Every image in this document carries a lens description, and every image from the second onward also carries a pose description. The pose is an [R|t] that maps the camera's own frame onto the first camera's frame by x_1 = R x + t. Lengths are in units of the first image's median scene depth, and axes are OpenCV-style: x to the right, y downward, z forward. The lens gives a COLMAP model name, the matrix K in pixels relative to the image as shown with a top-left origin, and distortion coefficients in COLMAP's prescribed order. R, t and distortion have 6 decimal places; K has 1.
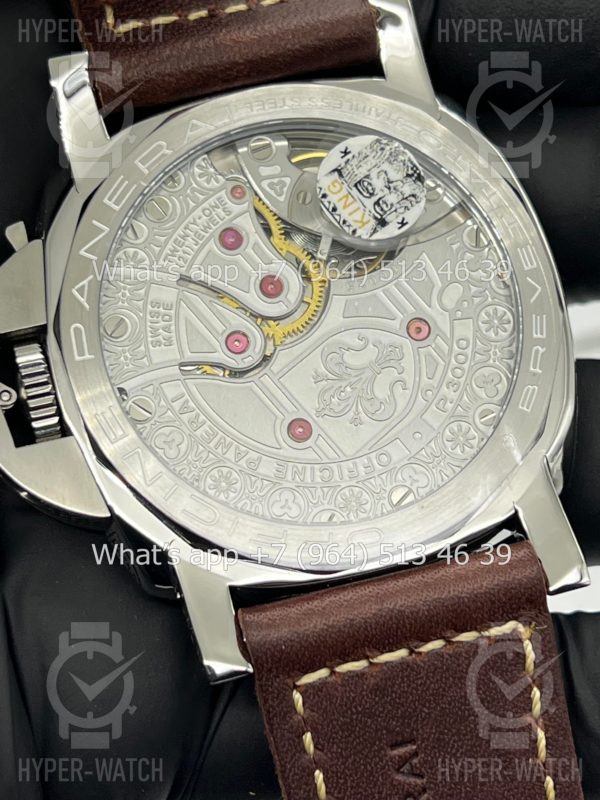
lens RADIAL K [[1855.7, 0, 300.0], [0, 1855.7, 400.0], [0, 0, 1]] dist [0.084130, -0.022450]
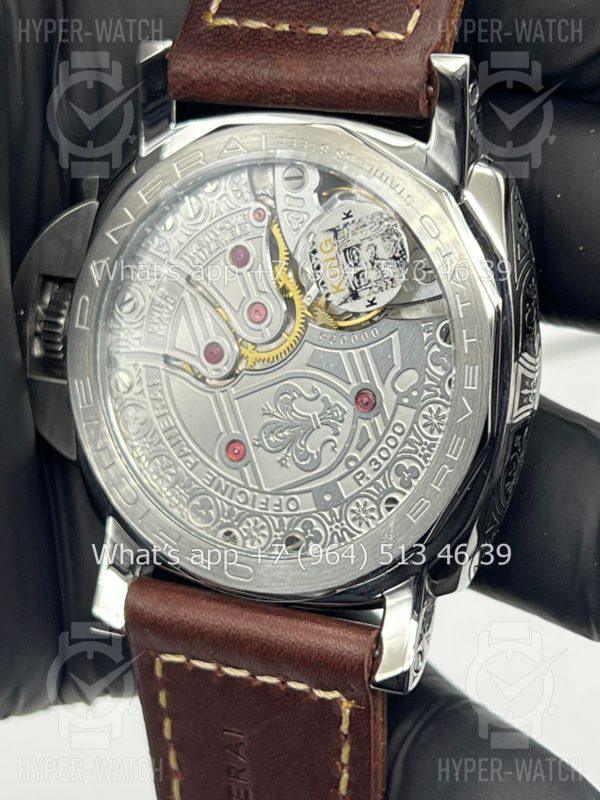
lens RADIAL K [[1855.7, 0, 300.0], [0, 1855.7, 400.0], [0, 0, 1]] dist [0.084130, -0.022450]
pose [[0.791884, 0.385439, -0.473663, 0.523621], [-0.181038, 0.888949, 0.420708, -0.466151], [0.583219, -0.247400, 0.773724, 0.177673]]
